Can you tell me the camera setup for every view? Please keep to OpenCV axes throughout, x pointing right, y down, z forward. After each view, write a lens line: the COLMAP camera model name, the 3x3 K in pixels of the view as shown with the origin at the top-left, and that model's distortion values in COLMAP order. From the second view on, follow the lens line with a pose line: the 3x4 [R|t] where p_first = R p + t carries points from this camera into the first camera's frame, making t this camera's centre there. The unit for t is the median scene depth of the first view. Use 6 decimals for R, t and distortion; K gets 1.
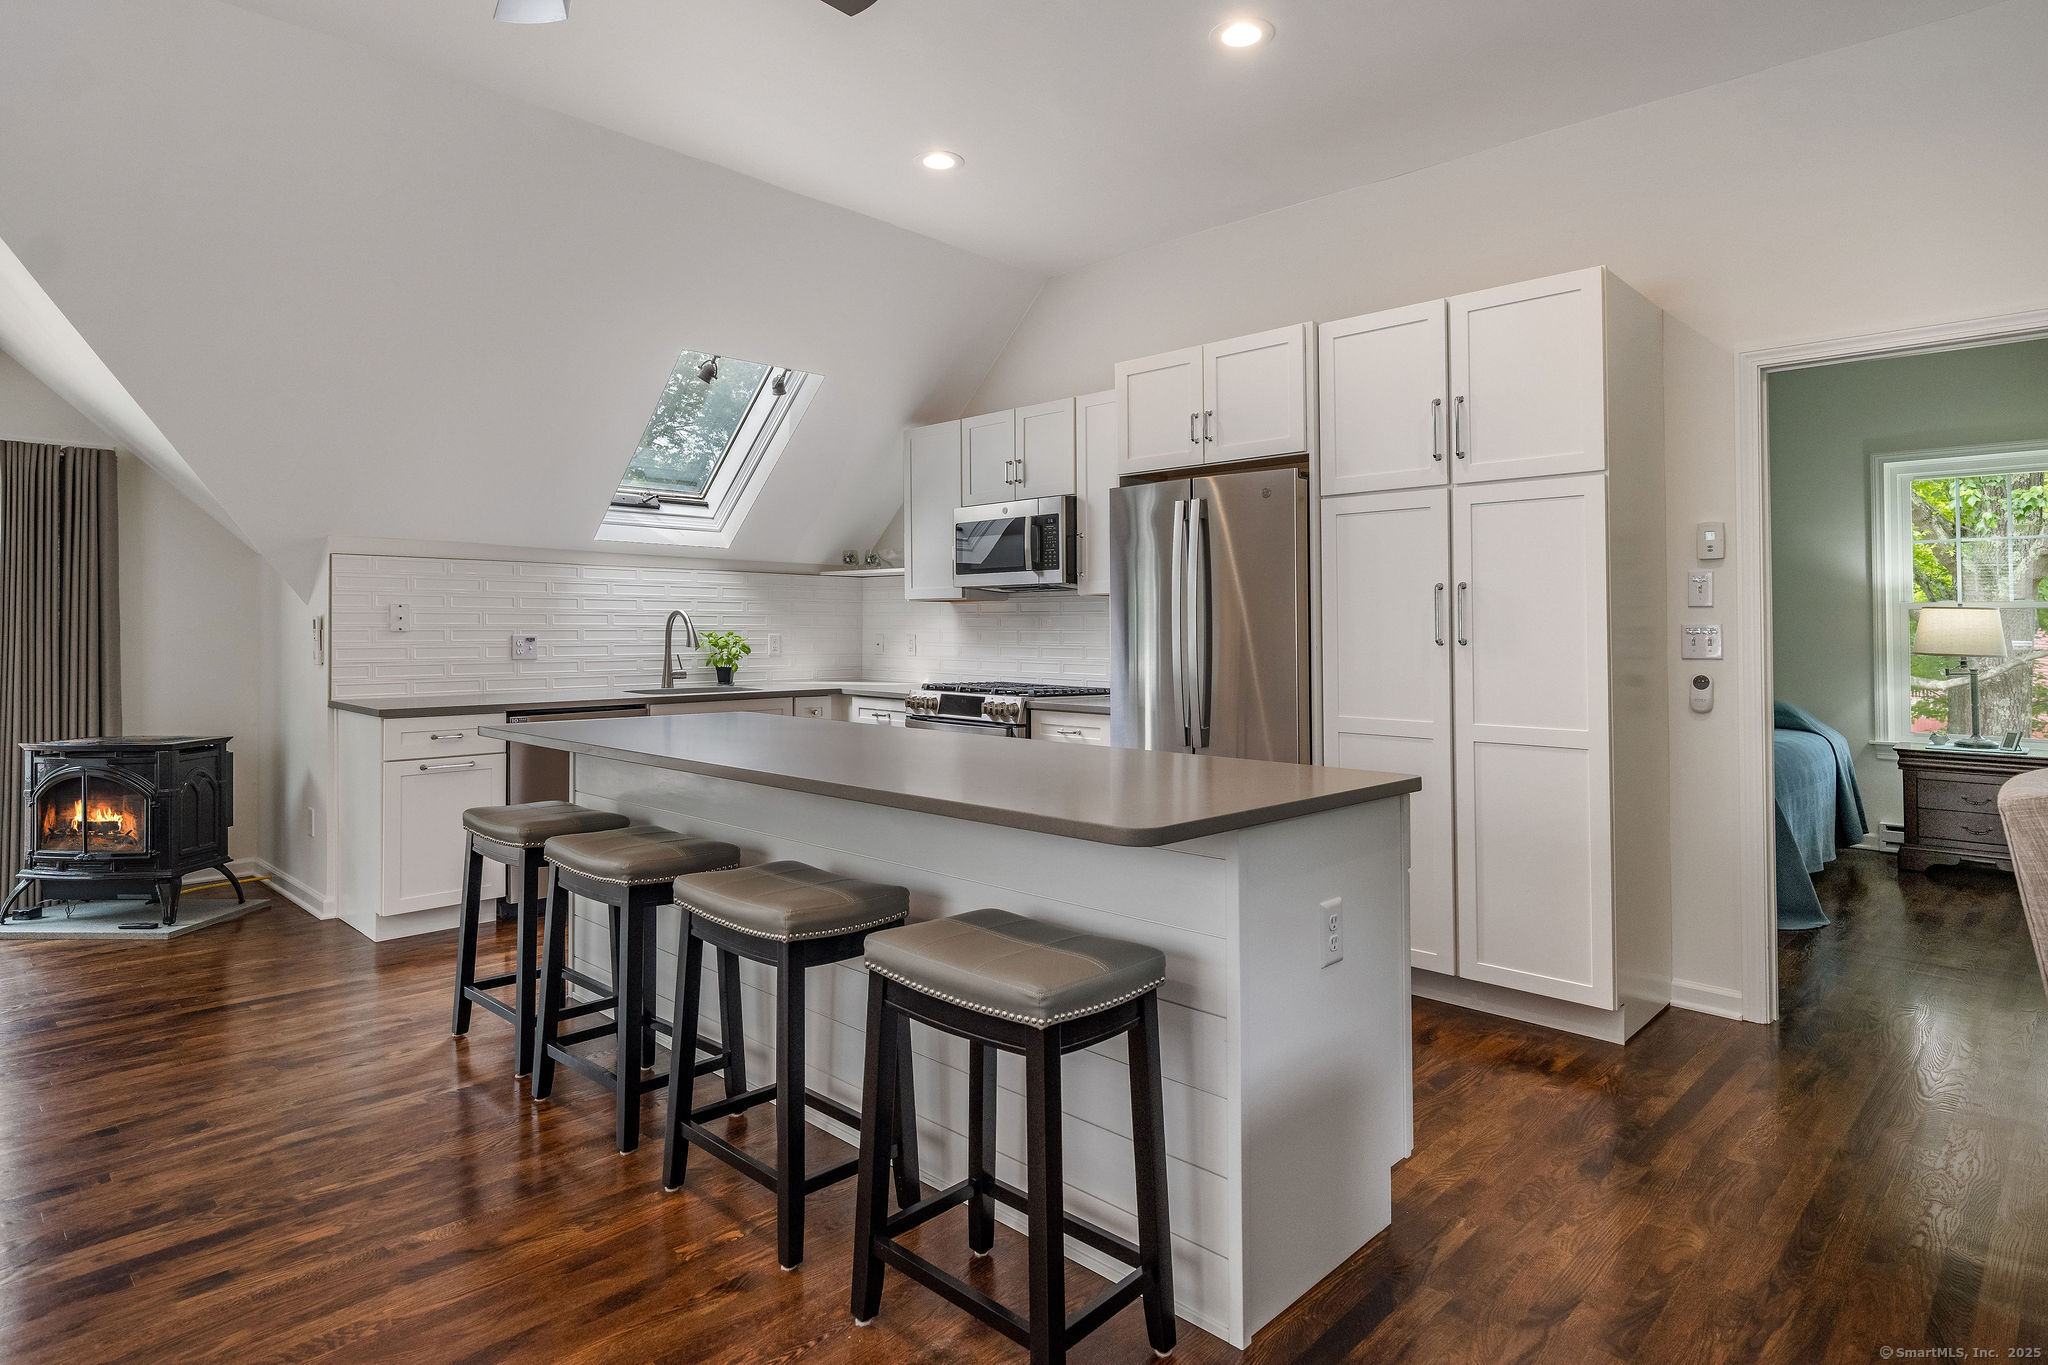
lens RADIAL K [[1116.6, 0, 1023.0], [0, 1116.6, 620.4], [0, 0, 1]] dist [0.002384, -0.000458]
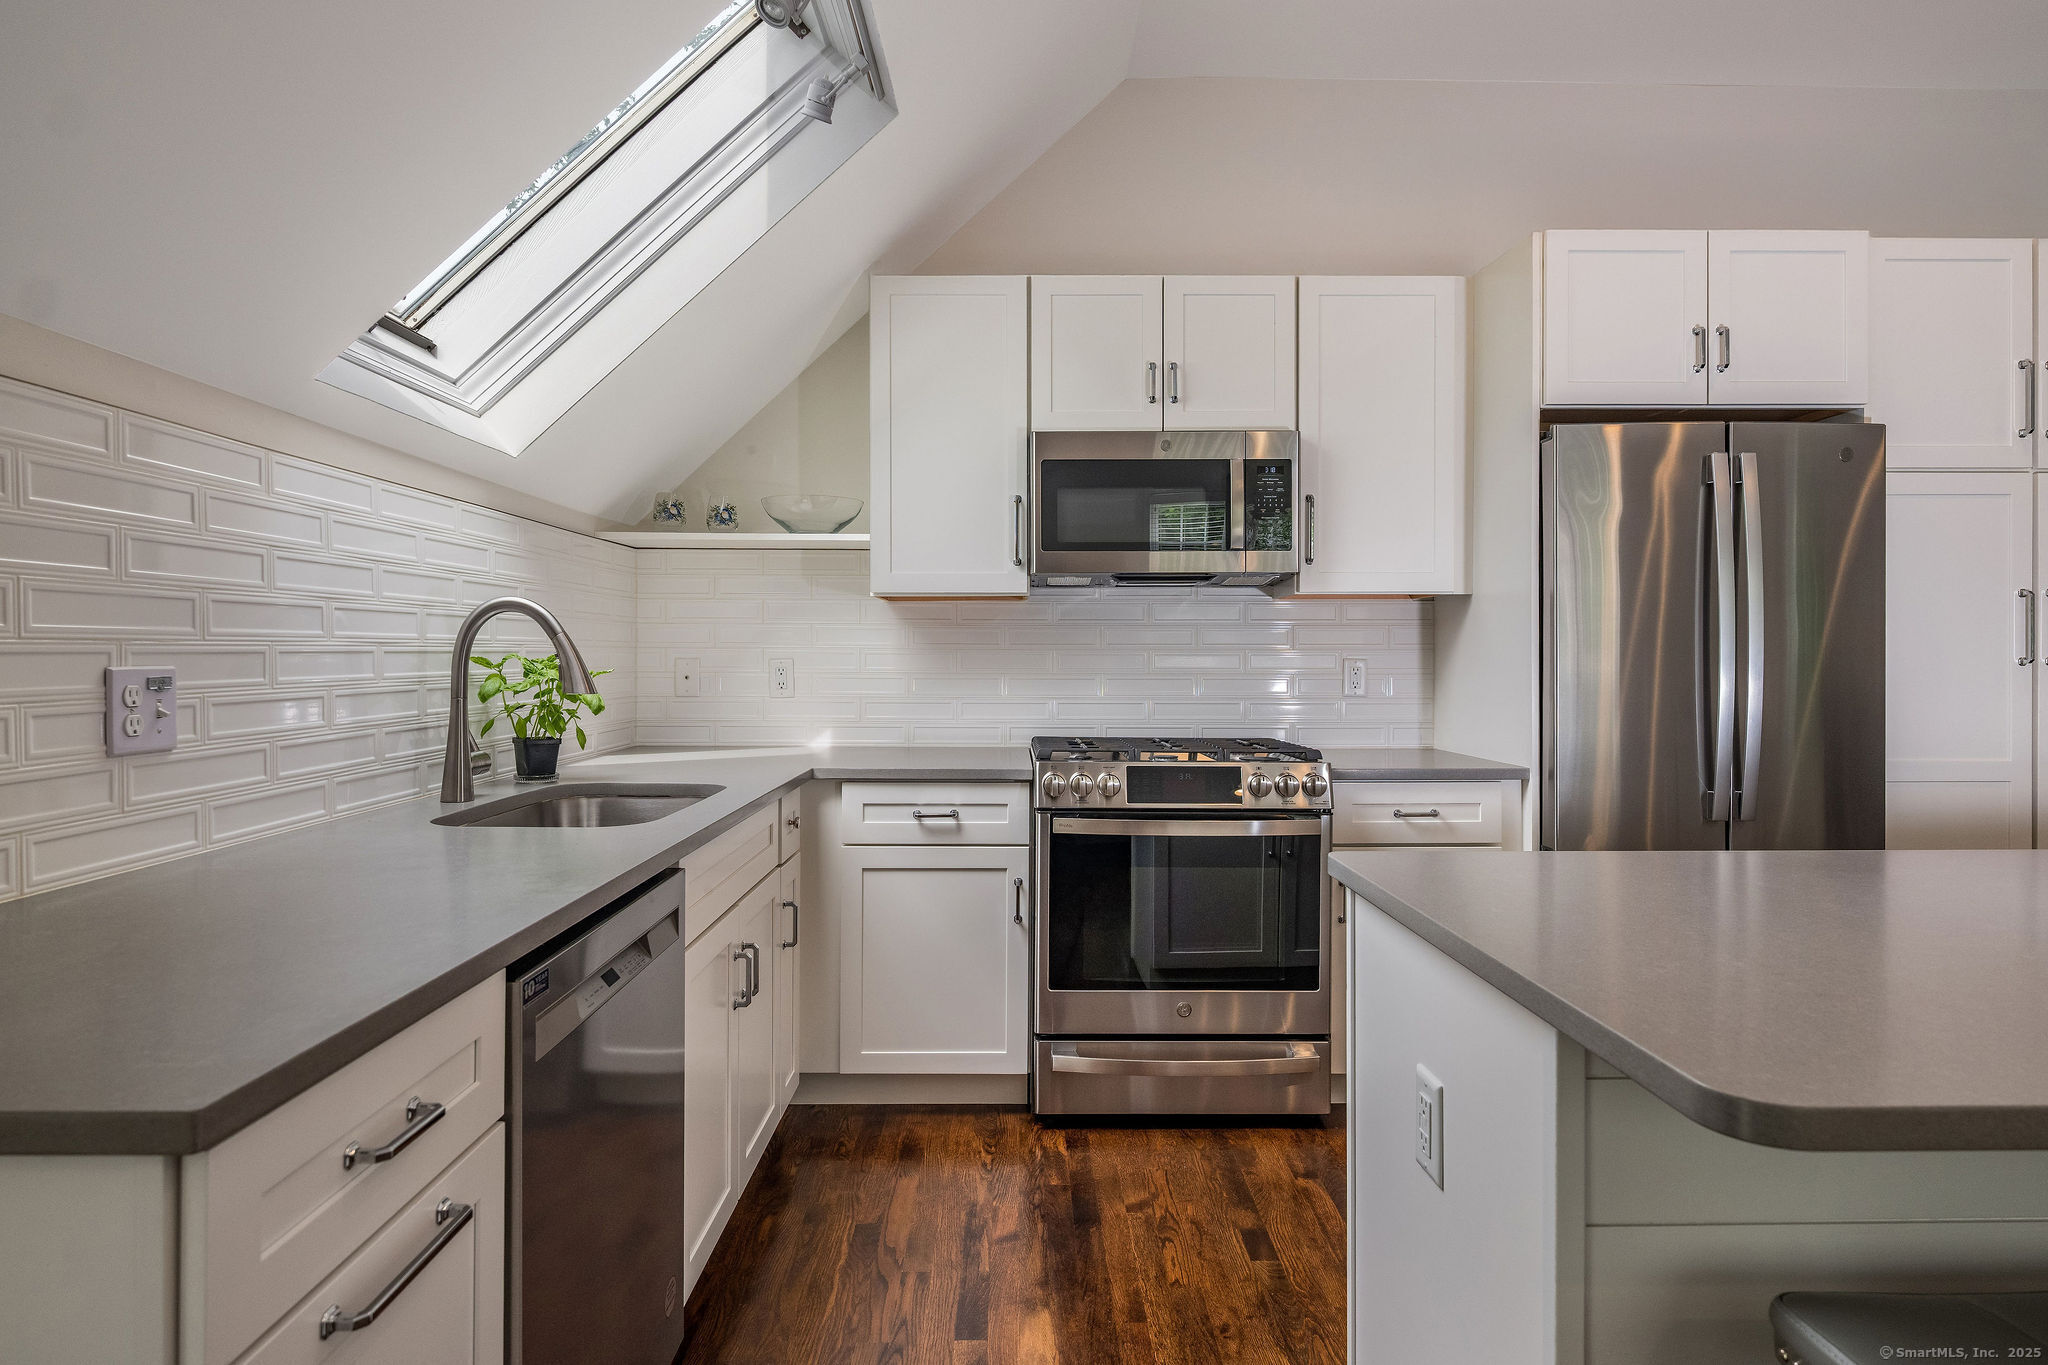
lens RADIAL K [[1131.7, 0, 1036.3], [0, 1131.7, 640.1], [0, 0, 1]] dist [-0.004032, 0.000230]
pose [[0.707817, 0.005259, 0.706376, -0.508812], [-0.003263, 0.999986, -0.004176, 0.006952], [-0.706389, 0.000650, 0.707824, 0.656377]]
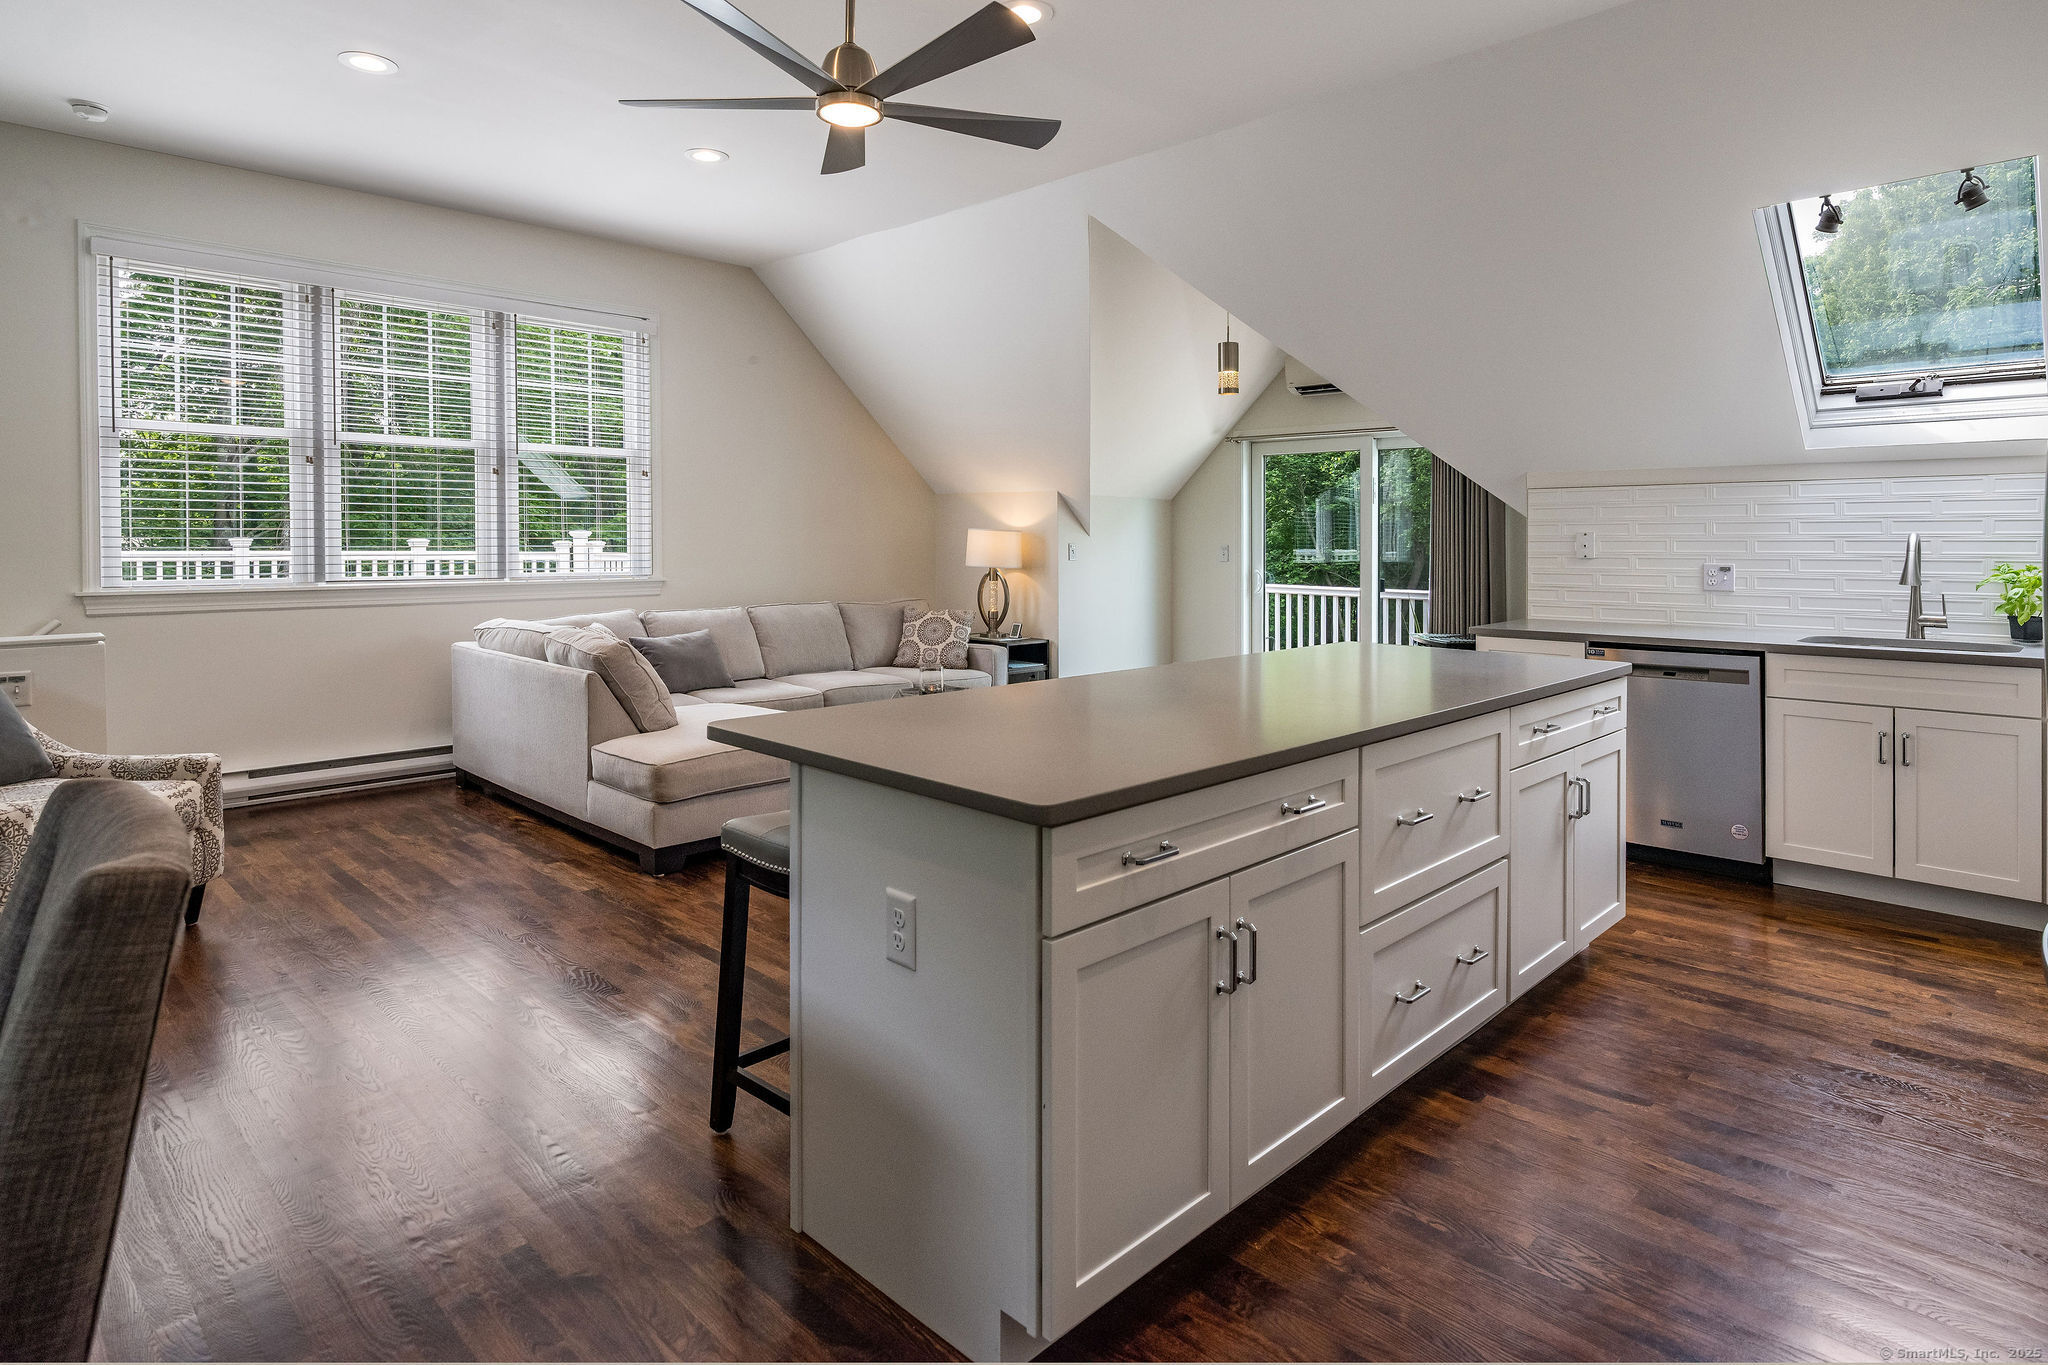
lens RADIAL K [[1105.6, 0, 1033.2], [0, 1105.6, 547.5], [0, 0, 1]] dist [0.001392, -0.000142]
pose [[-0.023447, 0.002400, -0.999722, 0.483423], [0.008078, 0.999965, 0.002211, -0.006776], [0.999692, -0.008024, -0.023466, 0.484241]]
